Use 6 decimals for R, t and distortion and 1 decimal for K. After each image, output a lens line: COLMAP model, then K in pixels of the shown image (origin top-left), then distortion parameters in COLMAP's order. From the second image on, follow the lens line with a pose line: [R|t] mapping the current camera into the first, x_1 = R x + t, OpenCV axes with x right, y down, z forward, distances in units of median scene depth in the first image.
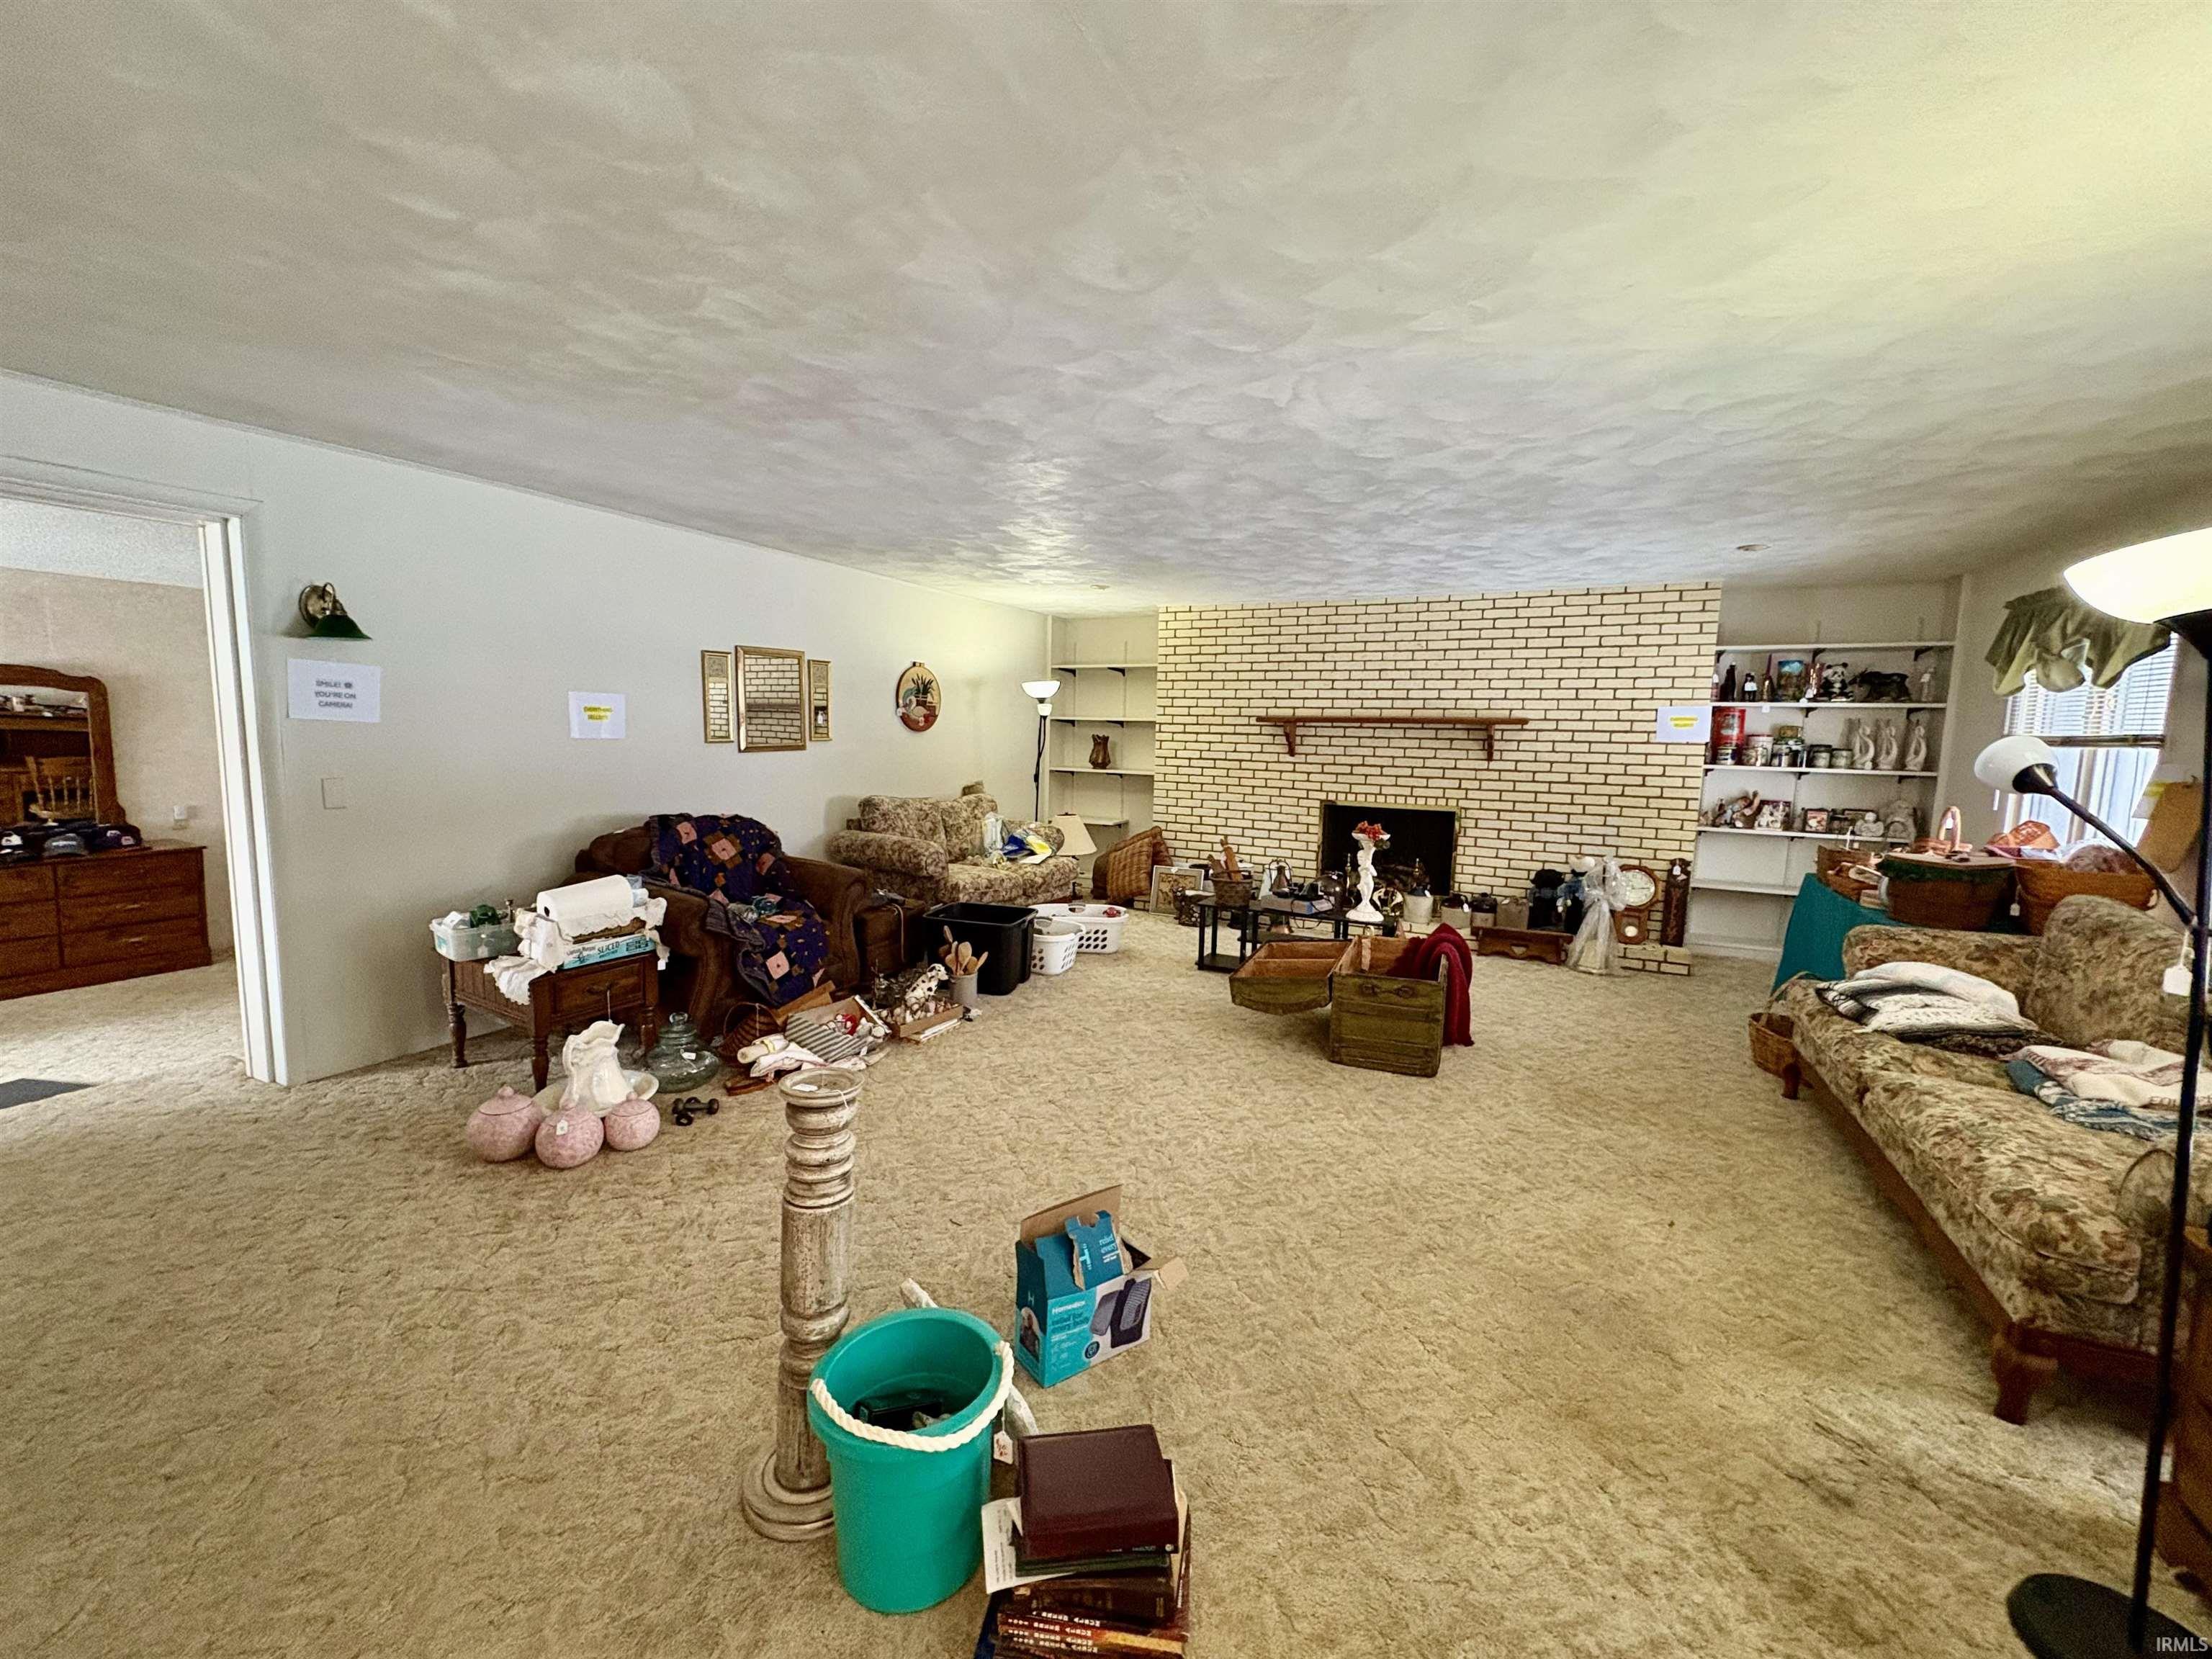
lens RADIAL K [[892.4, 0, 1106.0], [0, 892.4, 829.5], [0, 0, 1]] dist [-0.000393, -0.000021]
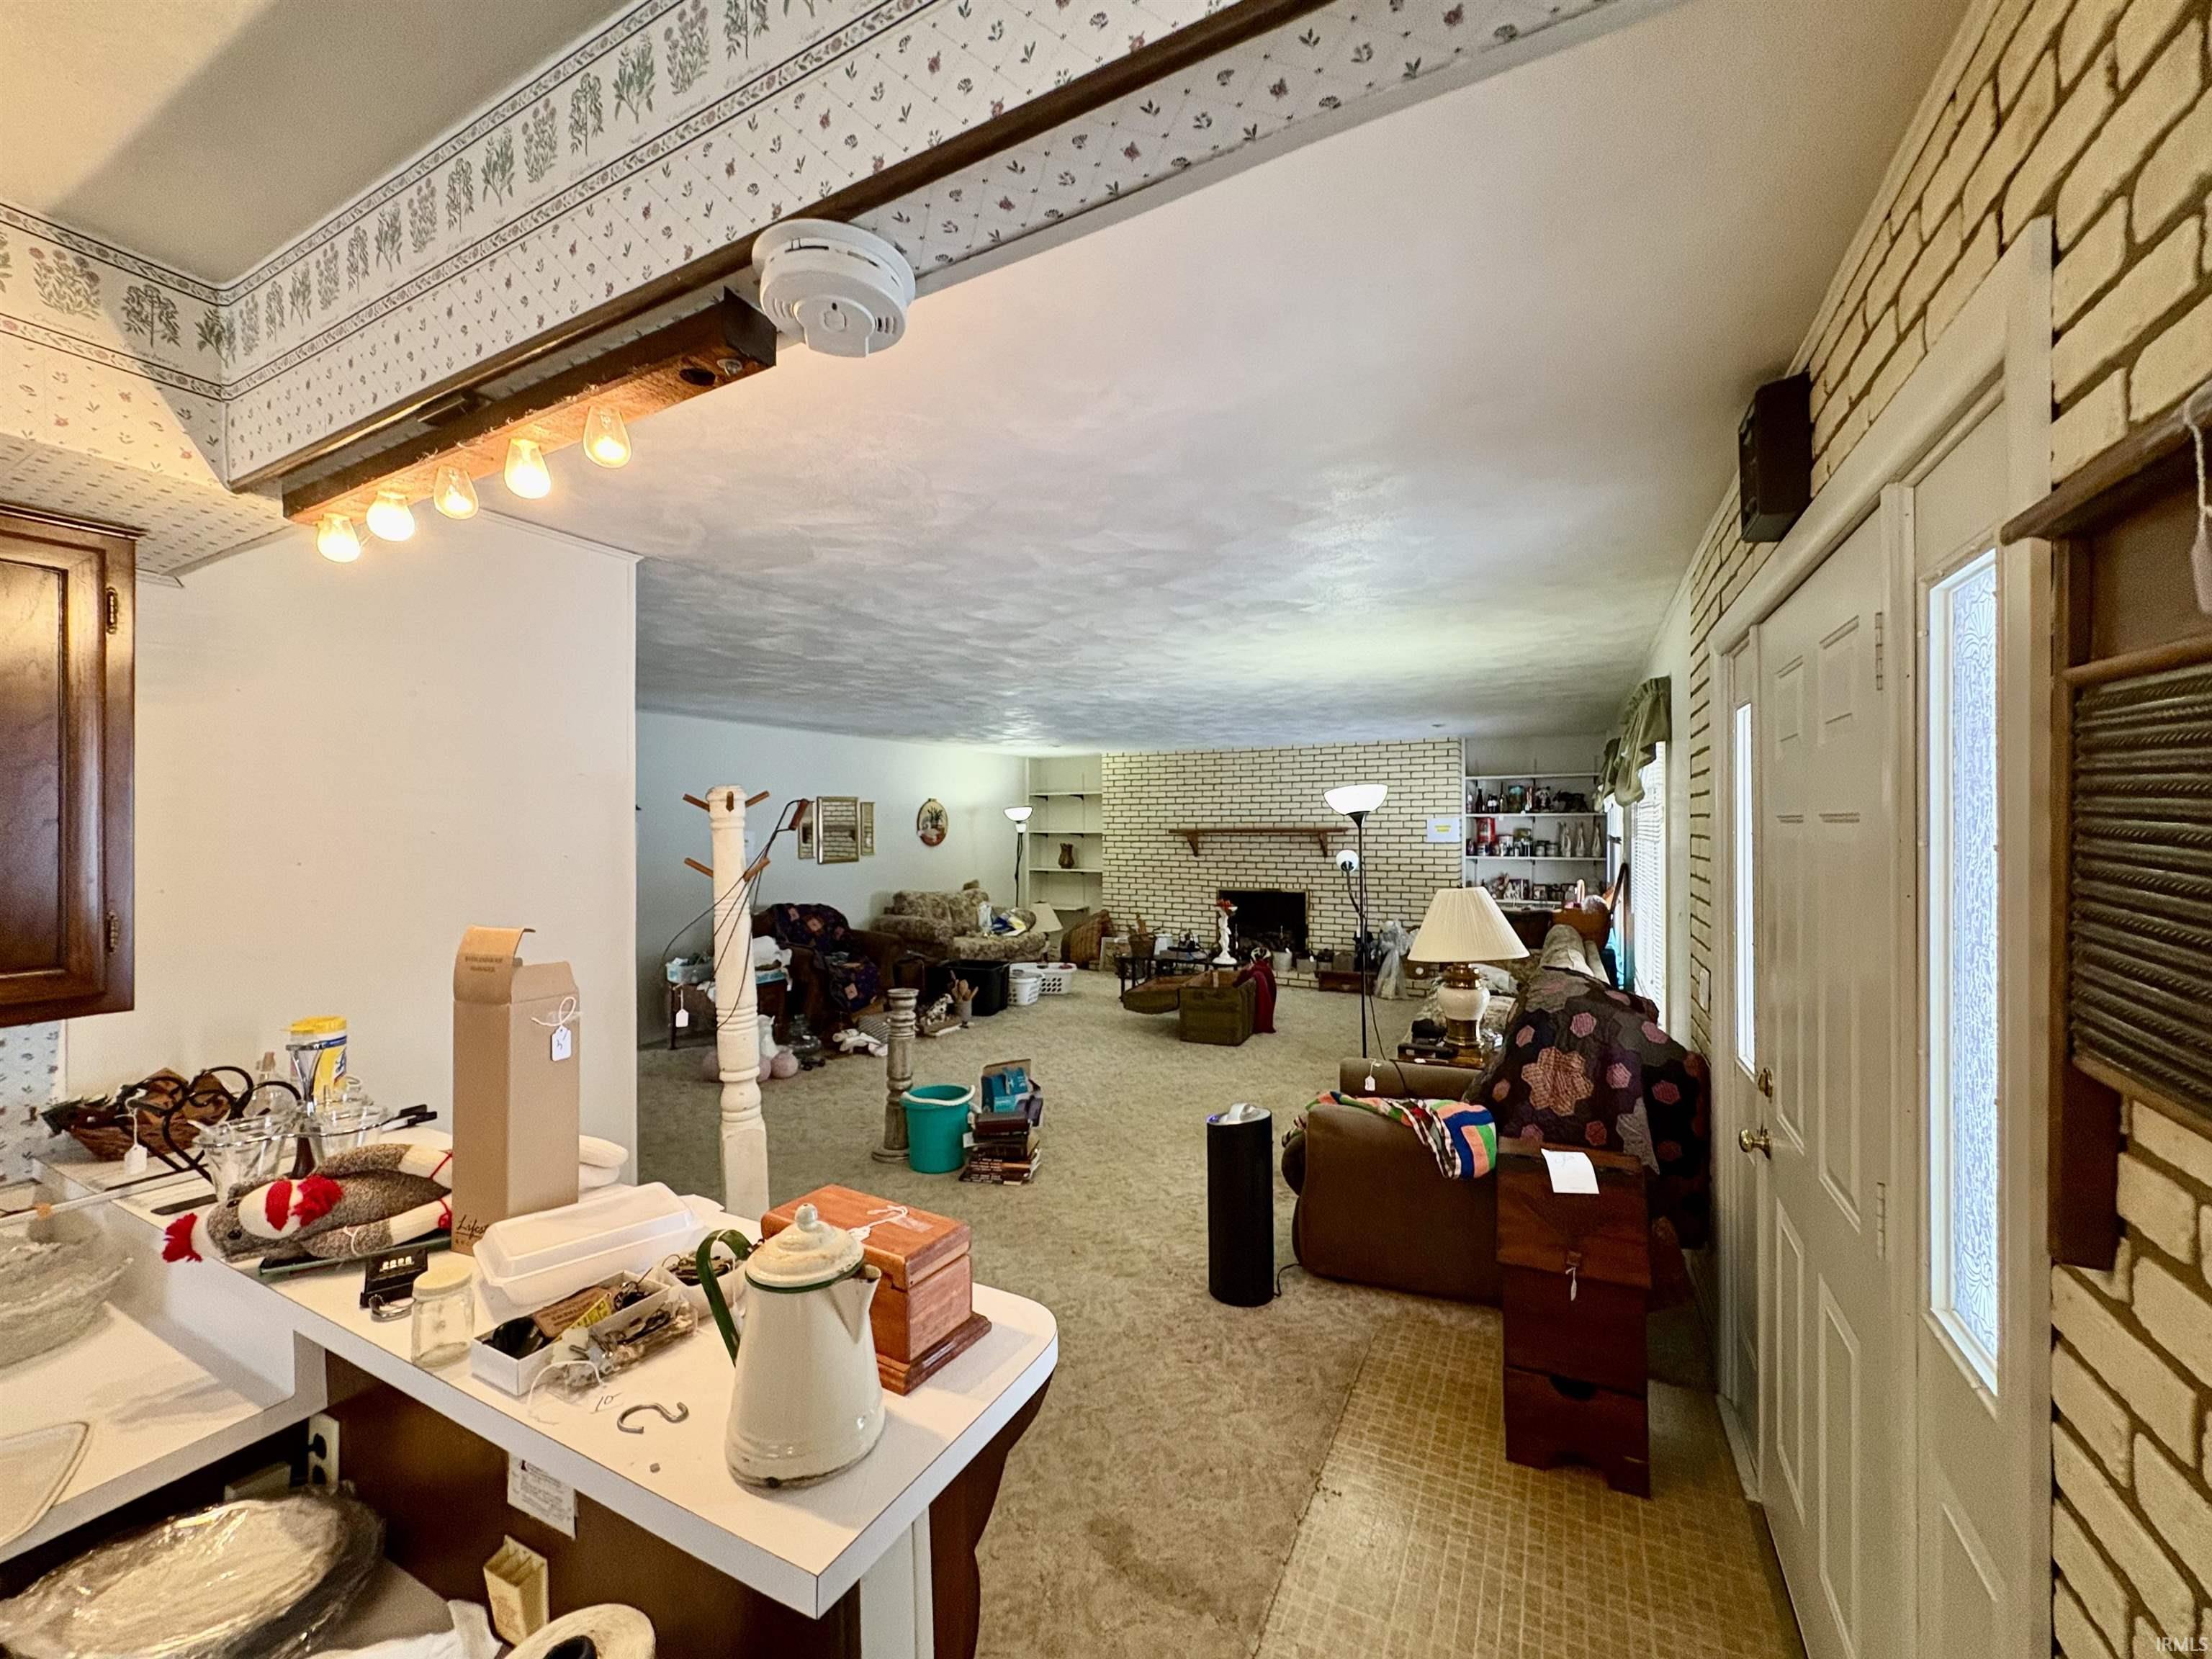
lens RADIAL K [[892.4, 0, 1106.0], [0, 892.4, 829.5], [0, 0, 1]] dist [-0.000393, -0.000021]
pose [[0.999661, -0.024800, -0.007942, 0.091071], [0.023771, 0.993588, -0.110532, 0.032705], [0.010632, 0.110306, 0.993841, -0.482775]]
